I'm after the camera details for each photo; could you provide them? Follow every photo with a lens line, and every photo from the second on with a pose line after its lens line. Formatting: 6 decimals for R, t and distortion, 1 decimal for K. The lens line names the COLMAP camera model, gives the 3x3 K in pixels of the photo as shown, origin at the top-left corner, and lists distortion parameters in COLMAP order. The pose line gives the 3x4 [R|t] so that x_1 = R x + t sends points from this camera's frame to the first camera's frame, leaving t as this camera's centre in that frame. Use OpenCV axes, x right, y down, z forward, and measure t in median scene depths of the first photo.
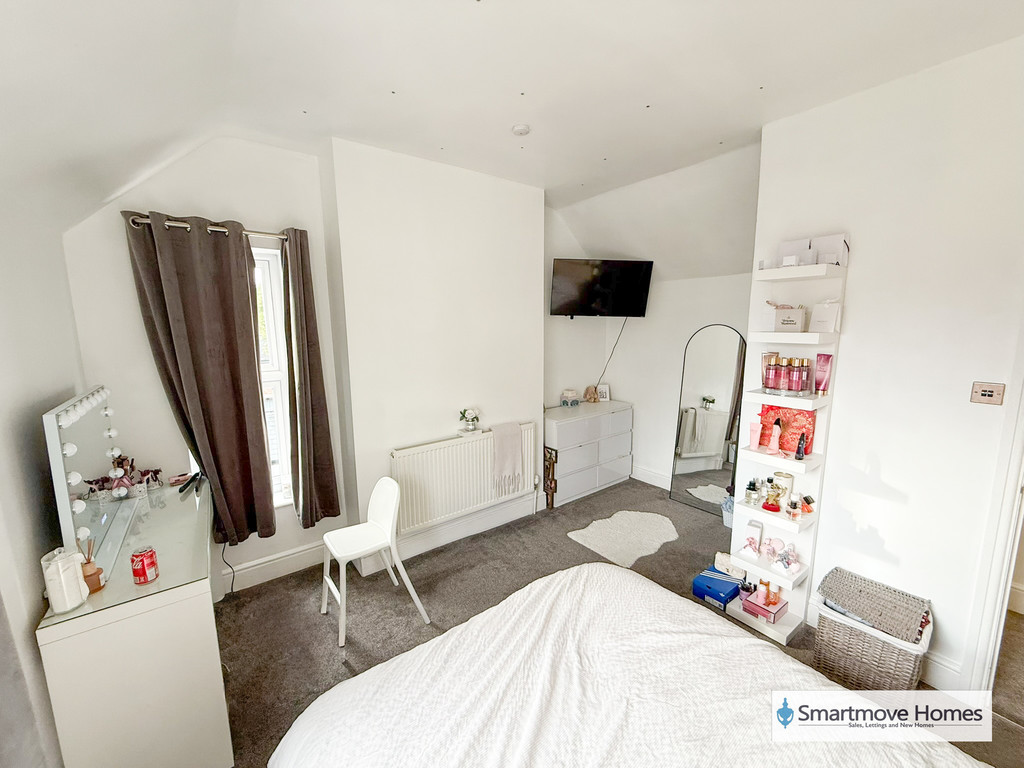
lens RADIAL K [[407.7, 0, 510.8], [0, 407.7, 379.1], [0, 0, 1]] dist [0.000170, 0.000064]
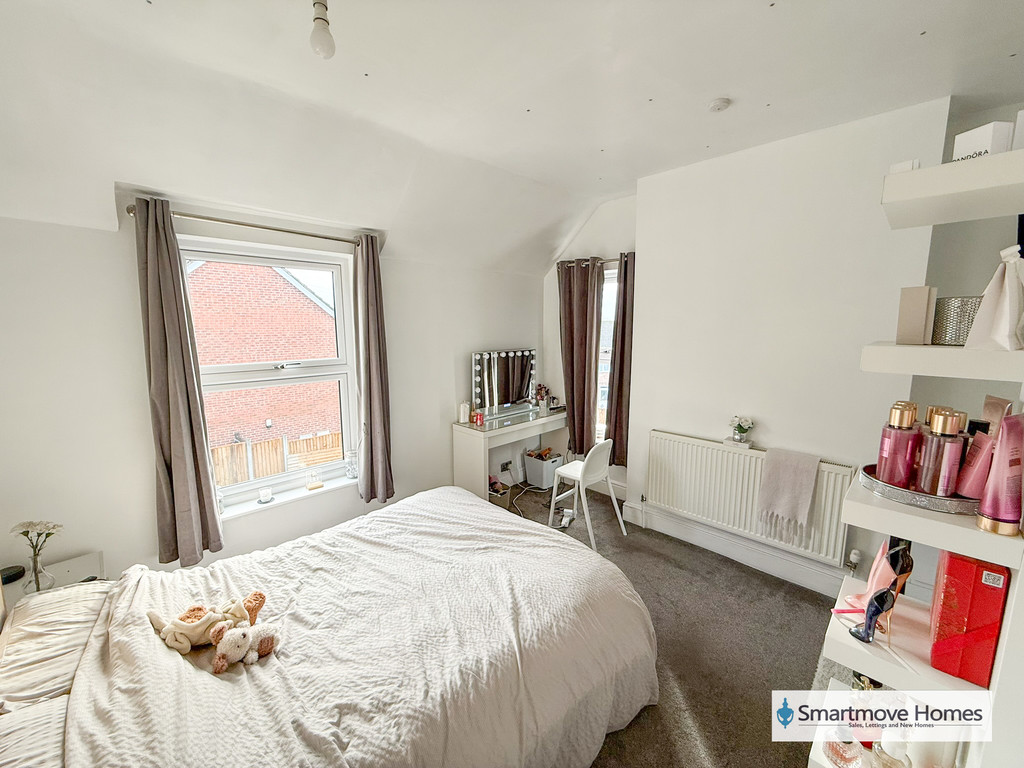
lens RADIAL K [[407.7, 0, 511.2], [0, 407.7, 383.6], [0, 0, 1]] dist [0.000170, 0.000064]
pose [[0.146236, 0.154884, -0.977050, 0.837867], [-0.139796, 0.980991, 0.134586, -0.060204], [0.979322, 0.116907, 0.165108, 0.431377]]
